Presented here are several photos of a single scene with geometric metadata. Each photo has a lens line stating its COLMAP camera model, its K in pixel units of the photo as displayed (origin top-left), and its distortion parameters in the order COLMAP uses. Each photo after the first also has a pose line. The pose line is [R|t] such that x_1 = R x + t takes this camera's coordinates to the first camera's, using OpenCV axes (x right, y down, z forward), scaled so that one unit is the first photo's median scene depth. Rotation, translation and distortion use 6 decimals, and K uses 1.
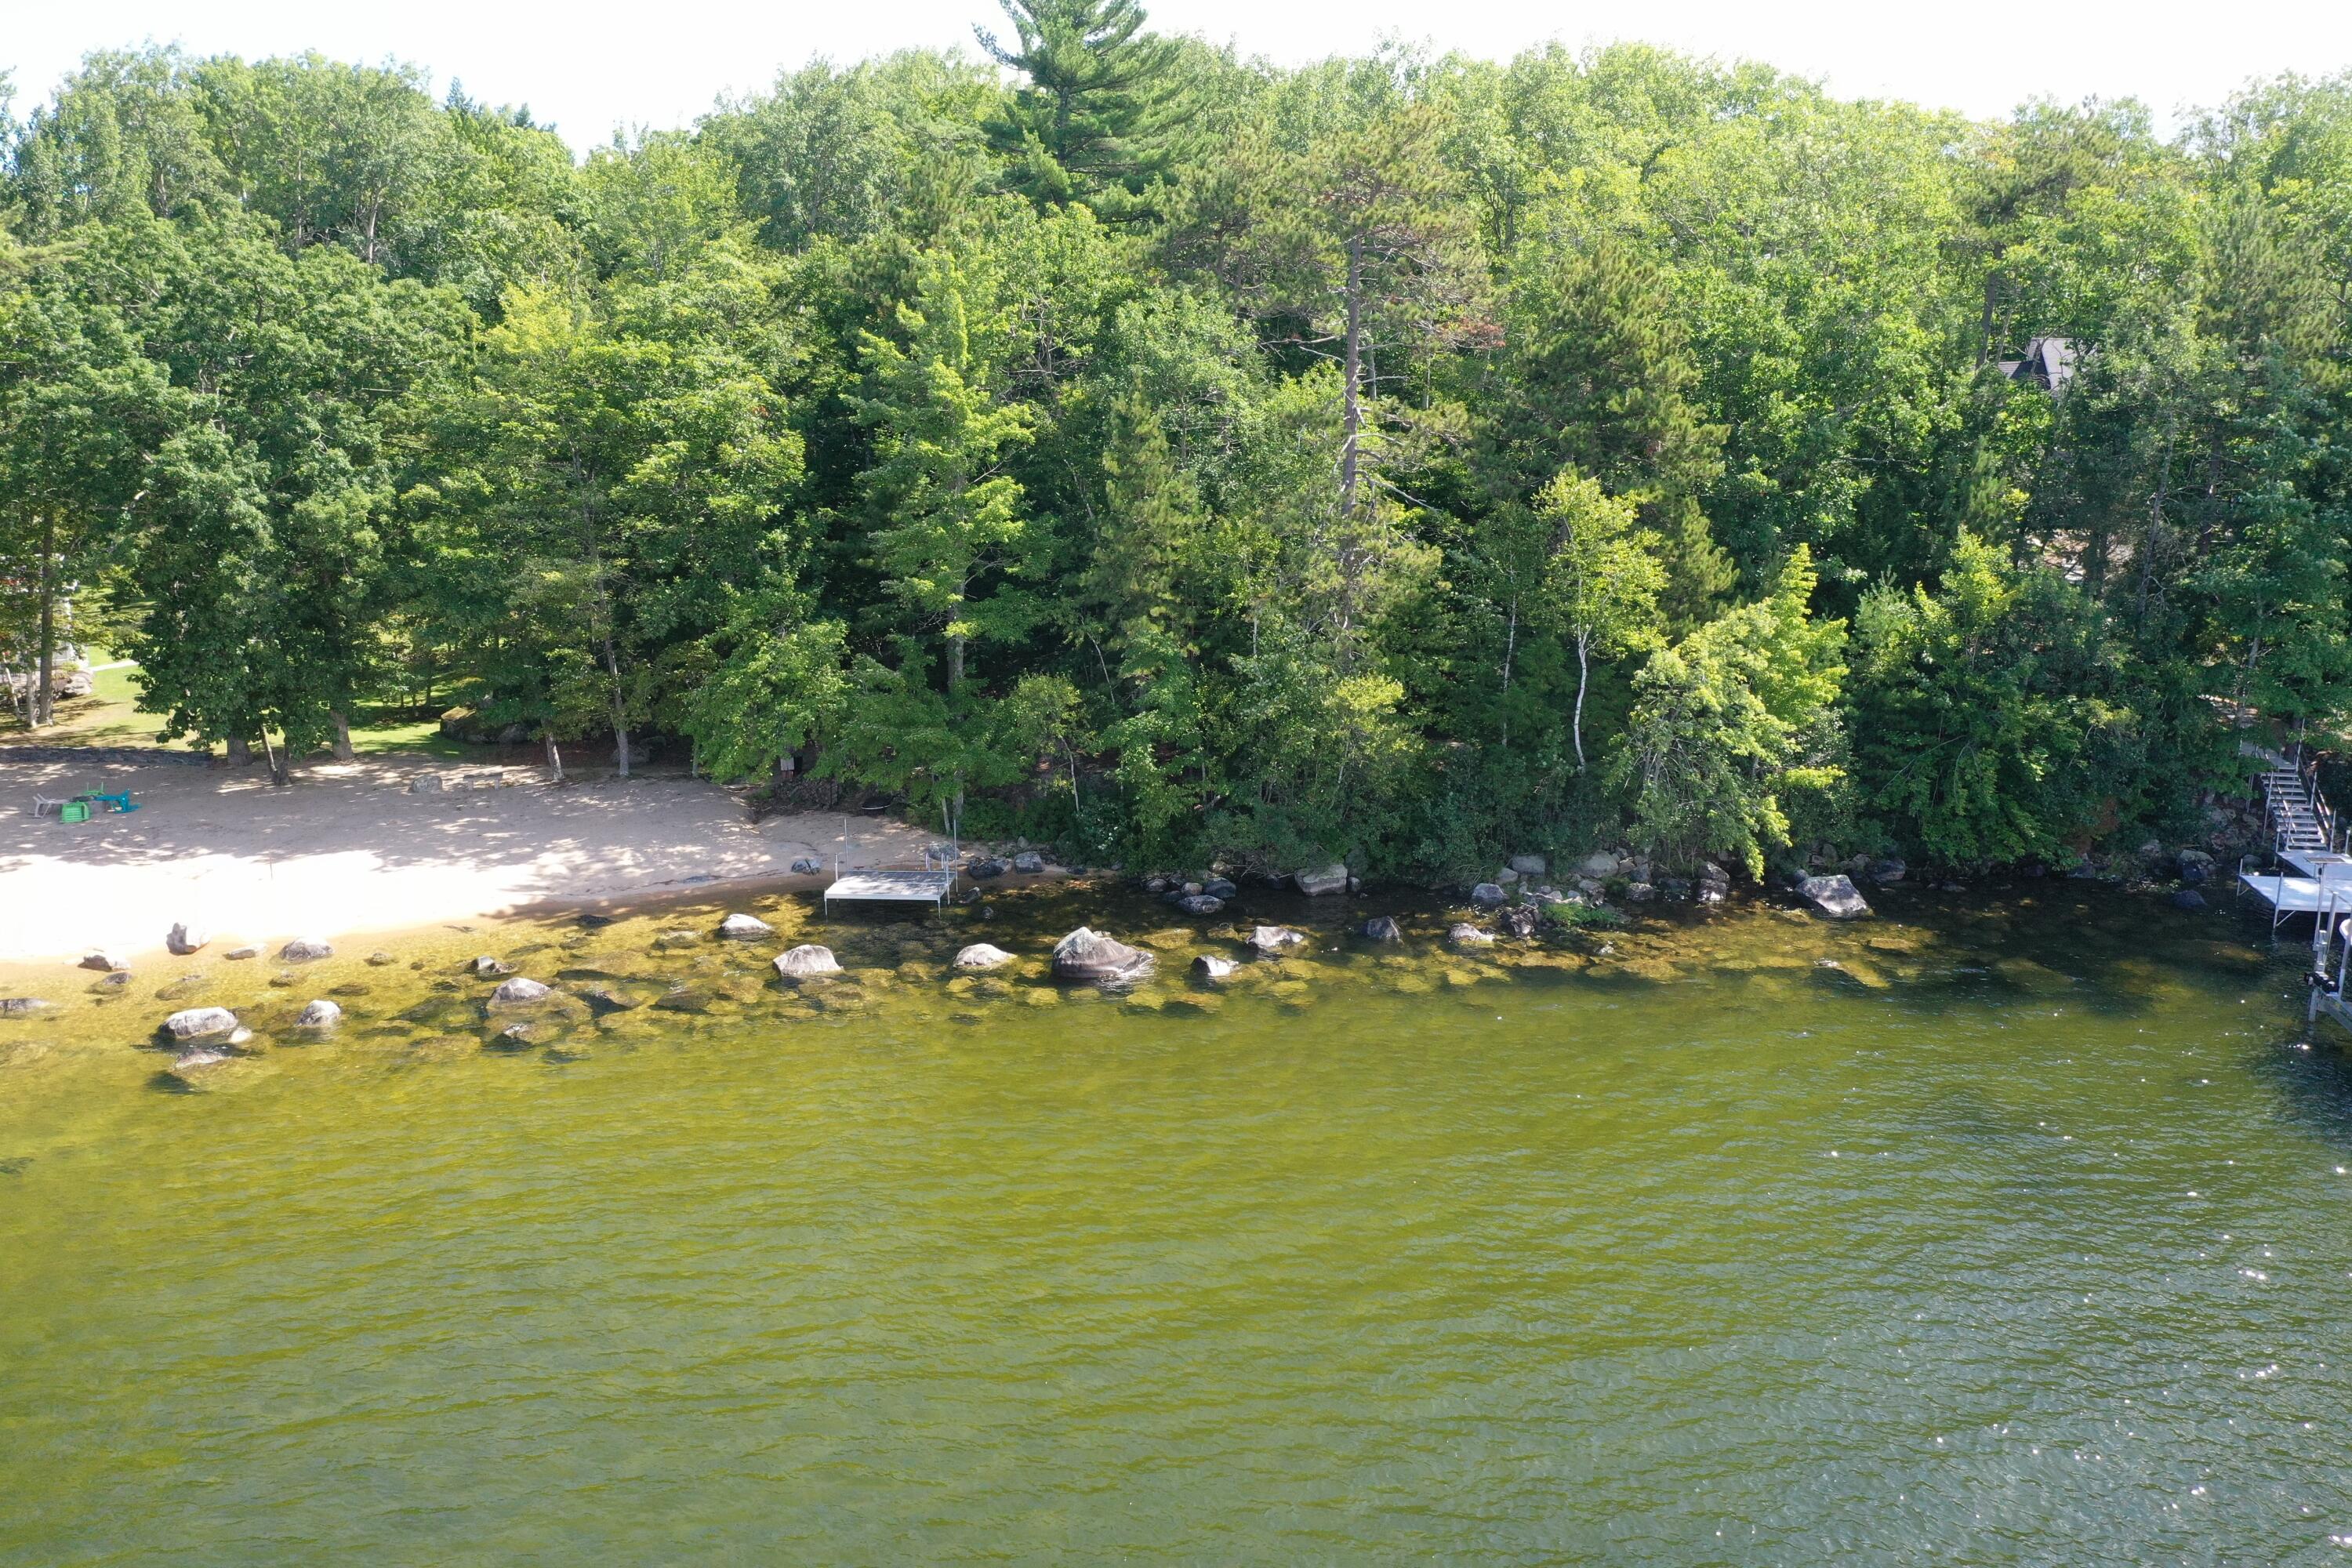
lens RADIAL K [[1855.4, 0, 1182.0], [0, 1855.4, 792.8], [0, 0, 1]] dist [0.004204, -0.011271]
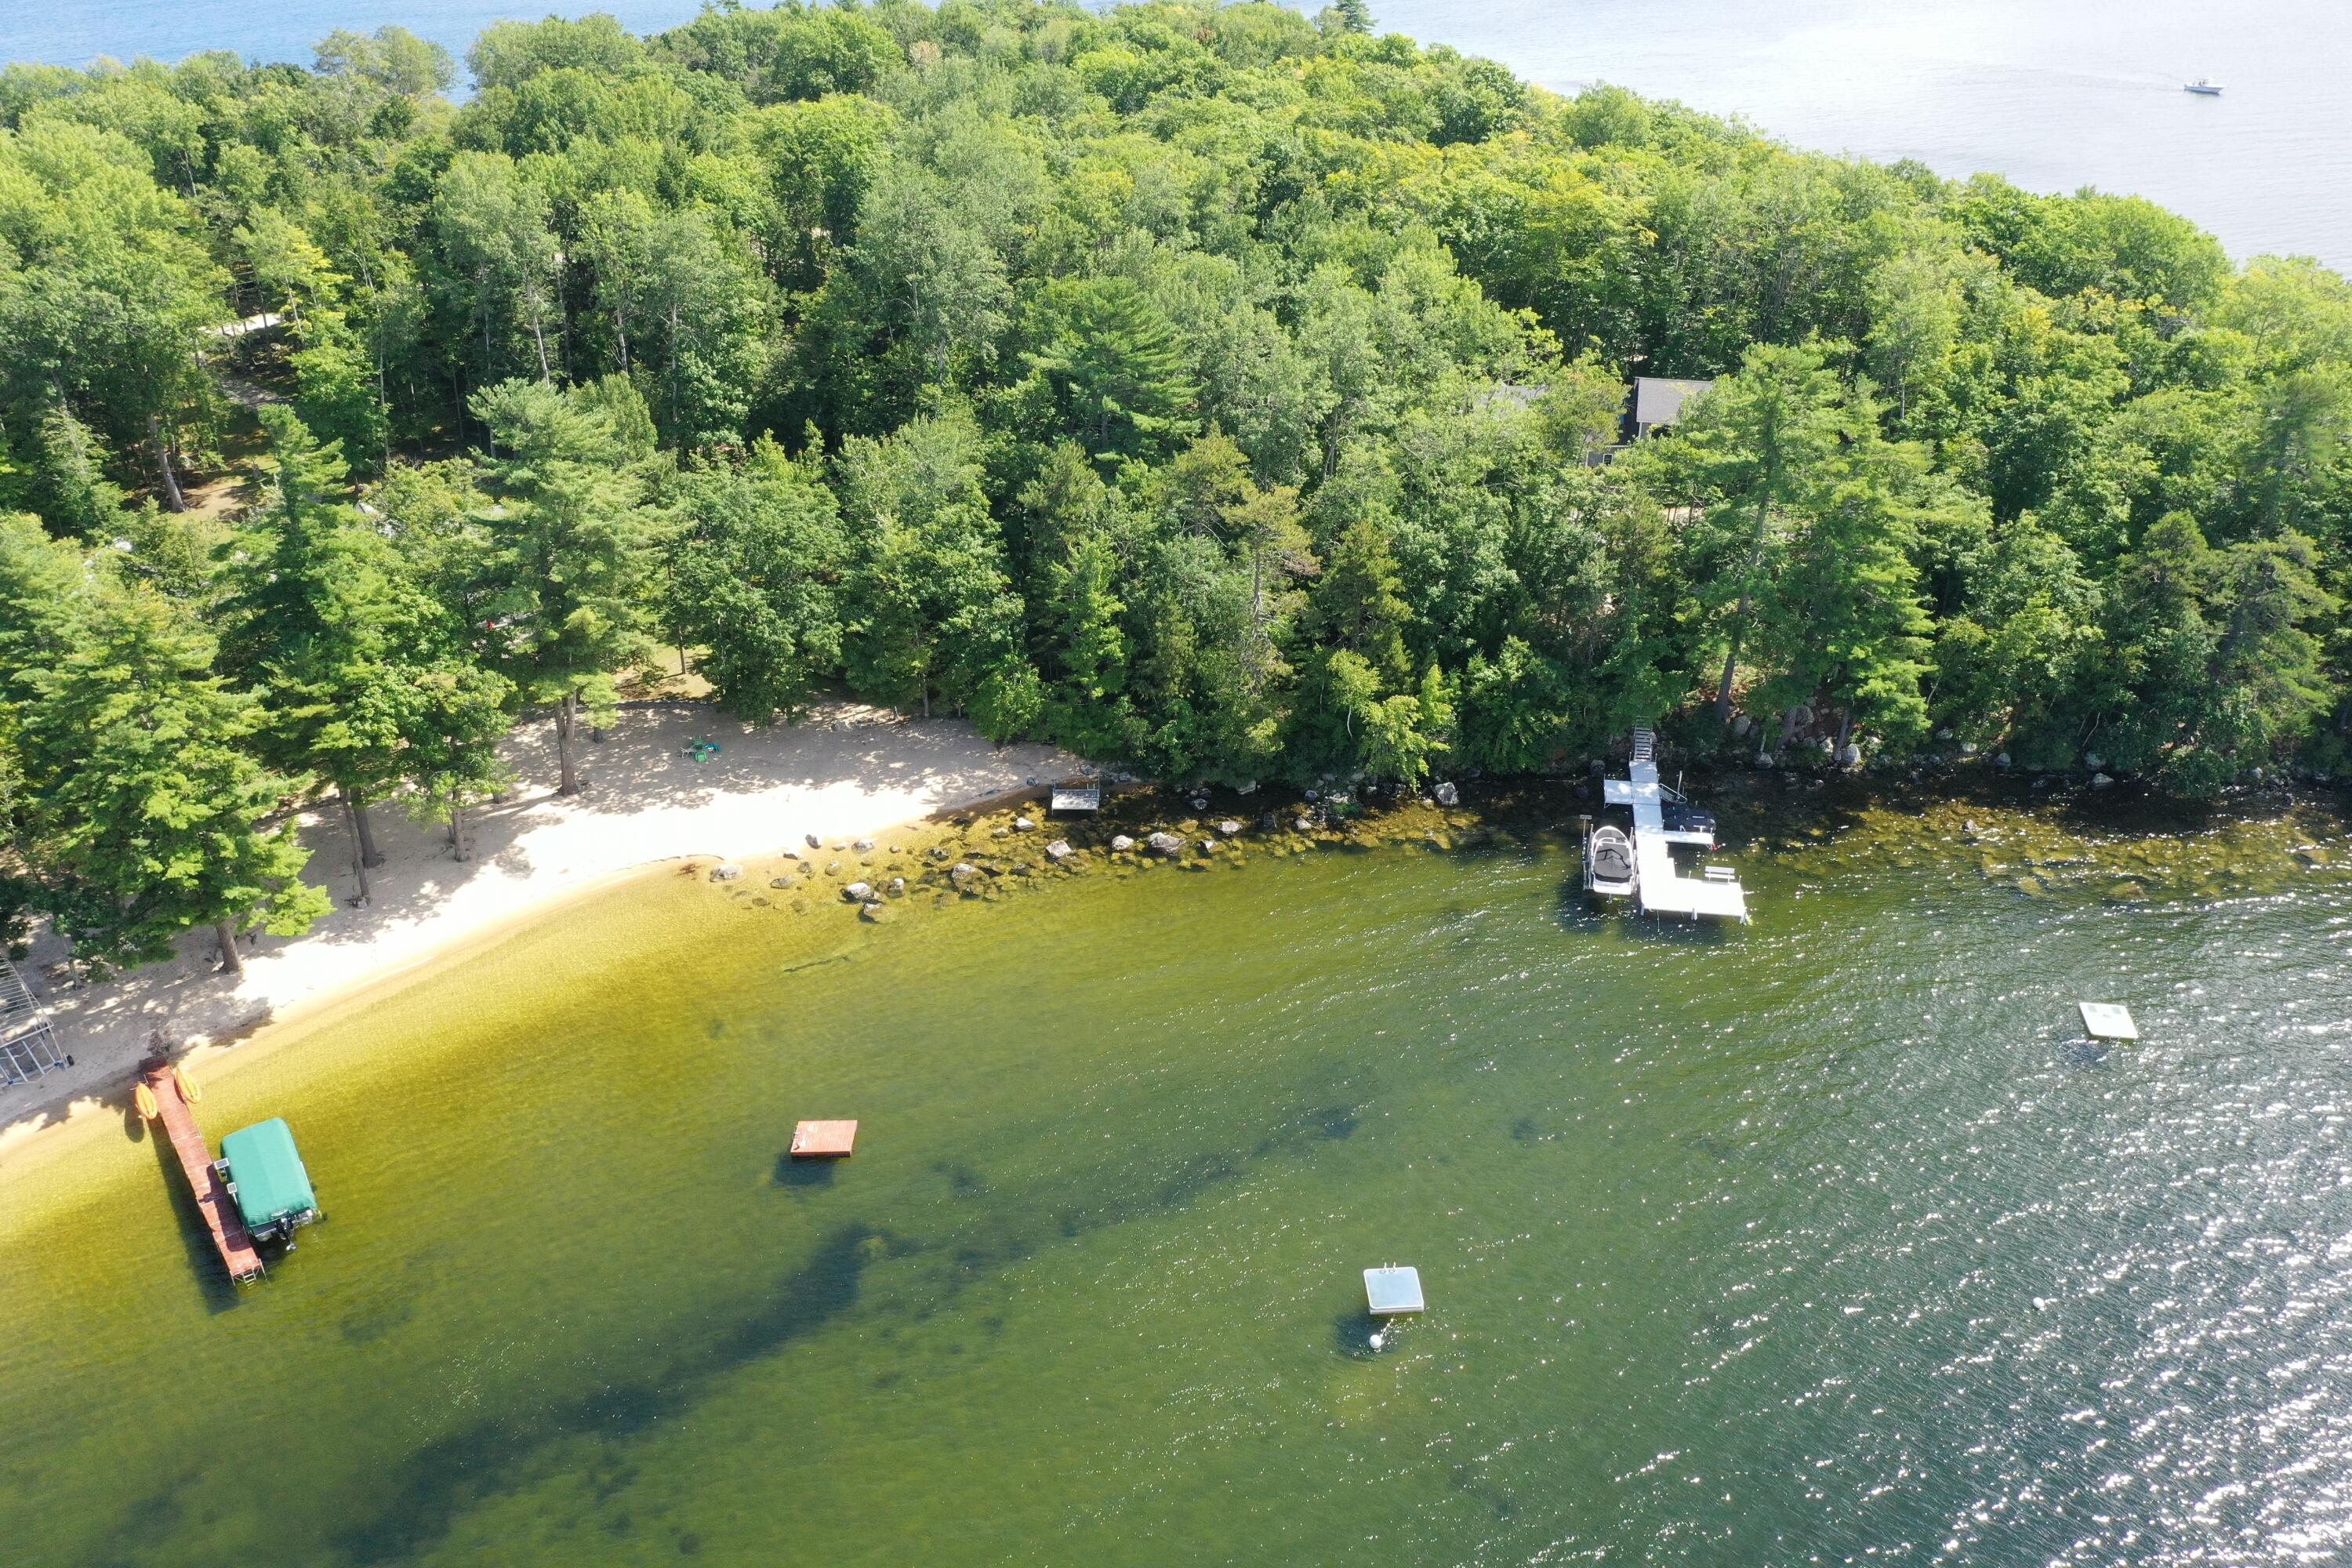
lens RADIAL K [[1855.4, 0, 1169.5], [0, 1855.4, 776.0], [0, 0, 1]] dist [0.004204, -0.011271]
pose [[0.998618, -0.028535, 0.044128, -0.132885], [0.013365, 0.950025, 0.311888, -0.727277], [-0.050823, -0.310868, 0.949093, -1.321518]]
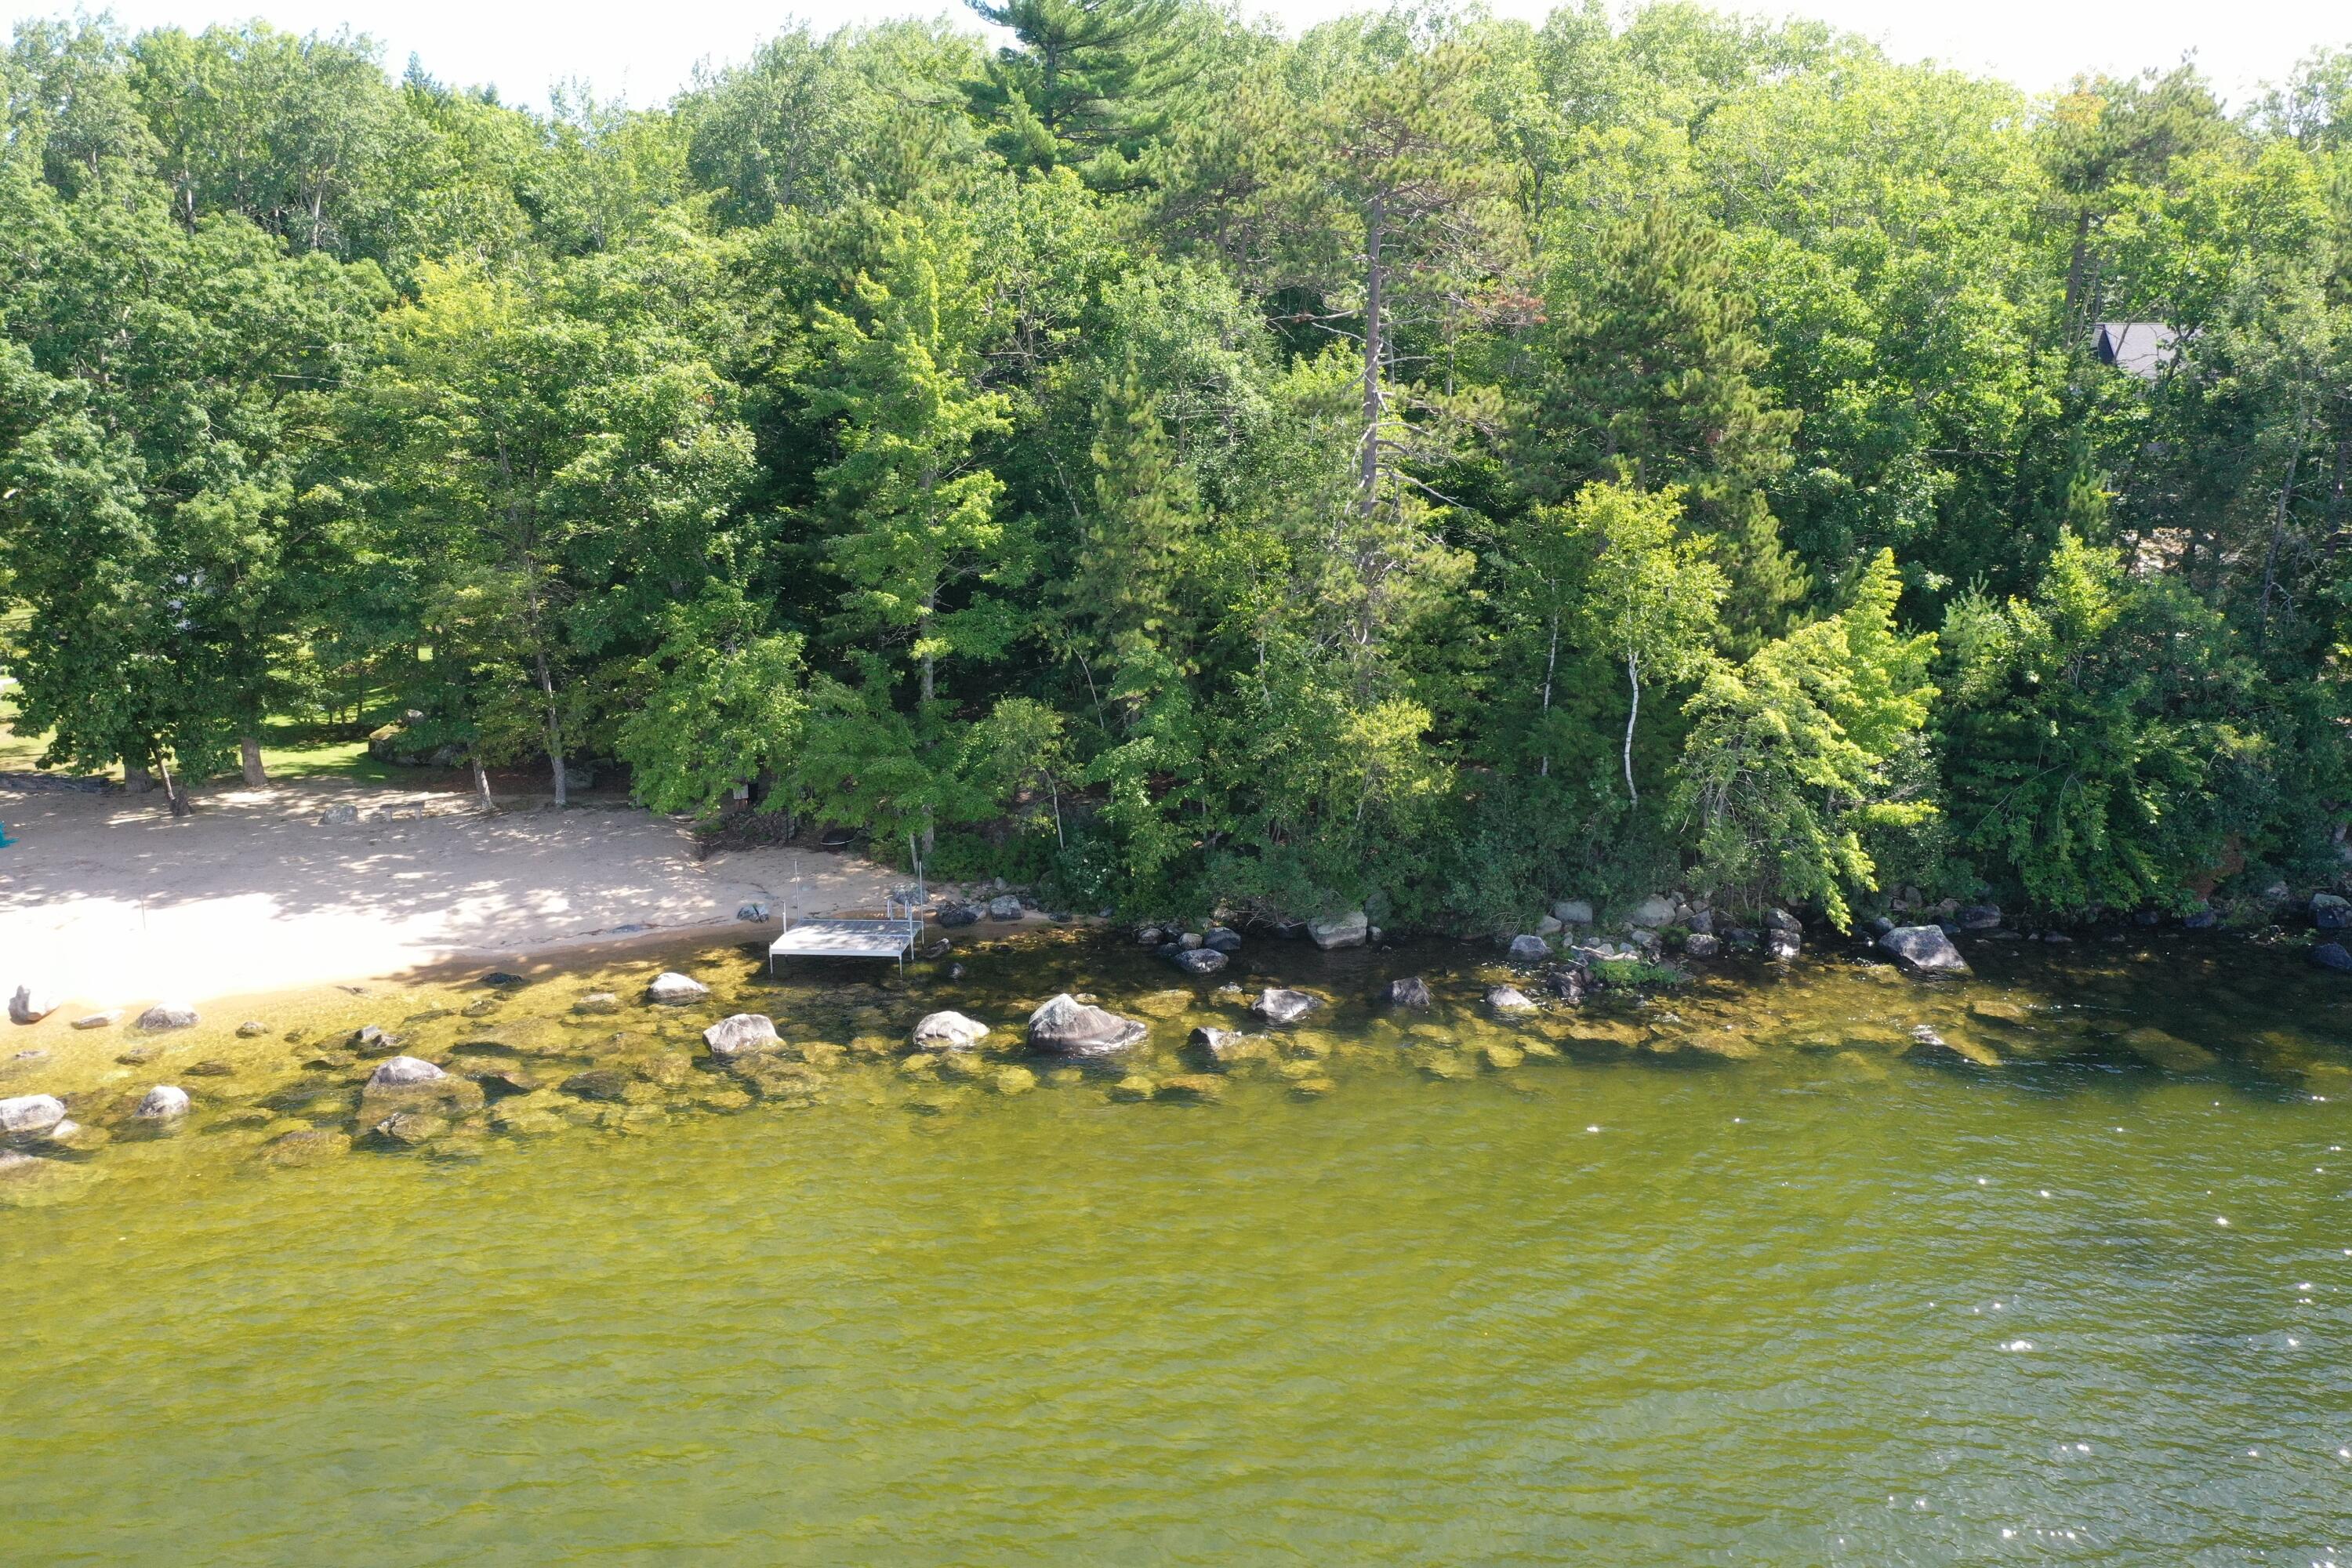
lens RADIAL K [[1855.4, 0, 1184.6], [0, 1855.4, 780.9], [0, 0, 1]] dist [0.004204, -0.011271]
pose [[0.999999, -0.000965, -0.001265, 0.003565], [0.000959, 0.999988, -0.004892, -0.018927], [0.001270, 0.004890, 0.999987, 0.117981]]
